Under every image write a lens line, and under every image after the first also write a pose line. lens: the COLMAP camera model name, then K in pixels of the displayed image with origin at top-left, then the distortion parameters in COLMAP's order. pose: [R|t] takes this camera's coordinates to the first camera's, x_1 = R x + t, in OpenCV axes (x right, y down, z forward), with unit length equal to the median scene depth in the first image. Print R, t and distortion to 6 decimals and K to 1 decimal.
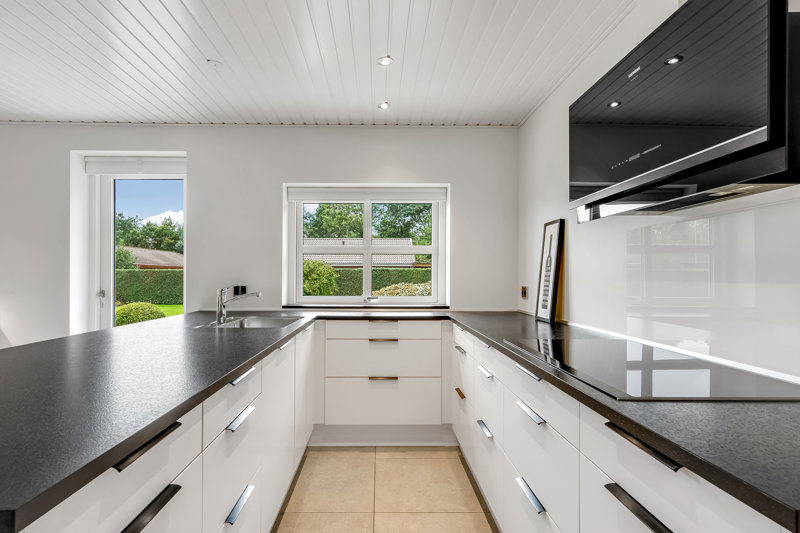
lens RADIAL K [[401.3, 0, 395.3], [0, 401.3, 278.8], [0, 0, 1]] dist [0.012813, -0.001097]
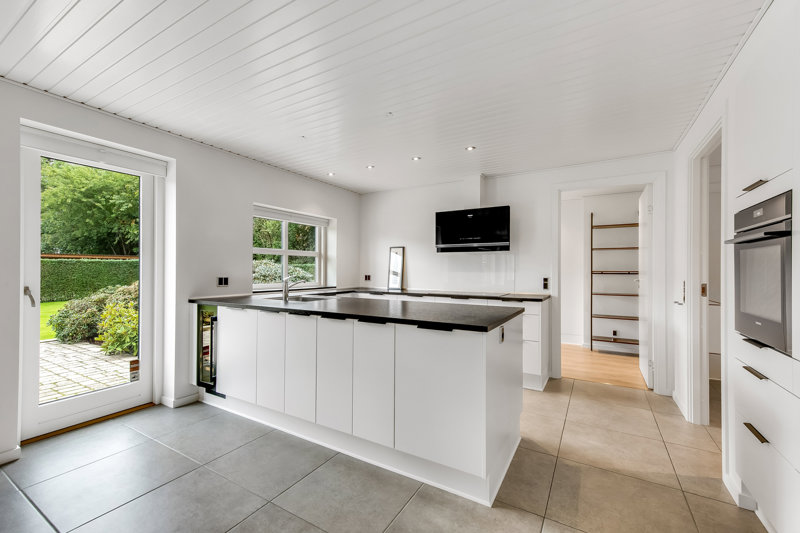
lens RADIAL K [[342.8, 0, 373.4], [0, 342.8, 269.2], [0, 0, 1]] dist [-0.001369, 0.000015]
pose [[0.546106, 0.003147, 0.837710, -1.032570], [0.001091, 0.999989, -0.004467, -0.003215], [-0.837715, 0.003353, 0.546097, 0.013932]]
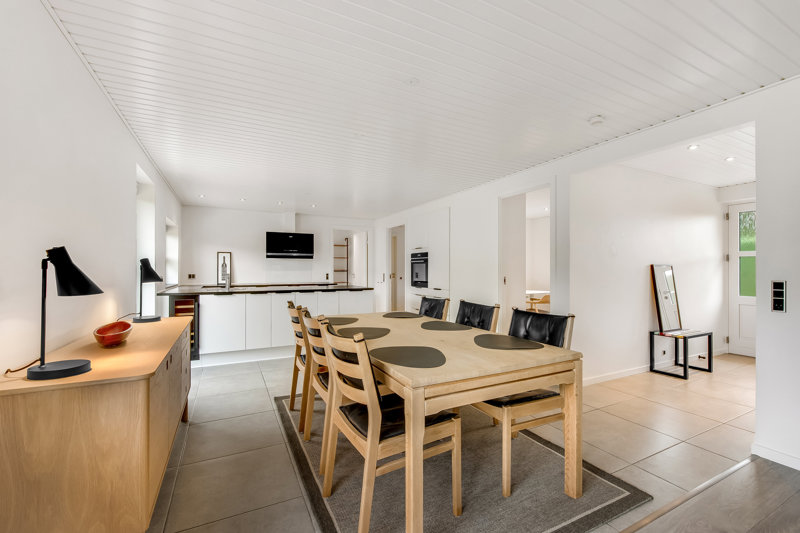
lens RADIAL K [[342.8, 0, 407.0], [0, 342.8, 268.0], [0, 0, 1]] dist [-0.001369, 0.000015]
pose [[-0.459385, 0.003436, 0.888231, -1.979649], [0.005612, 0.999984, -0.000966, -0.009489], [-0.888220, 0.004541, -0.459397, 0.745531]]
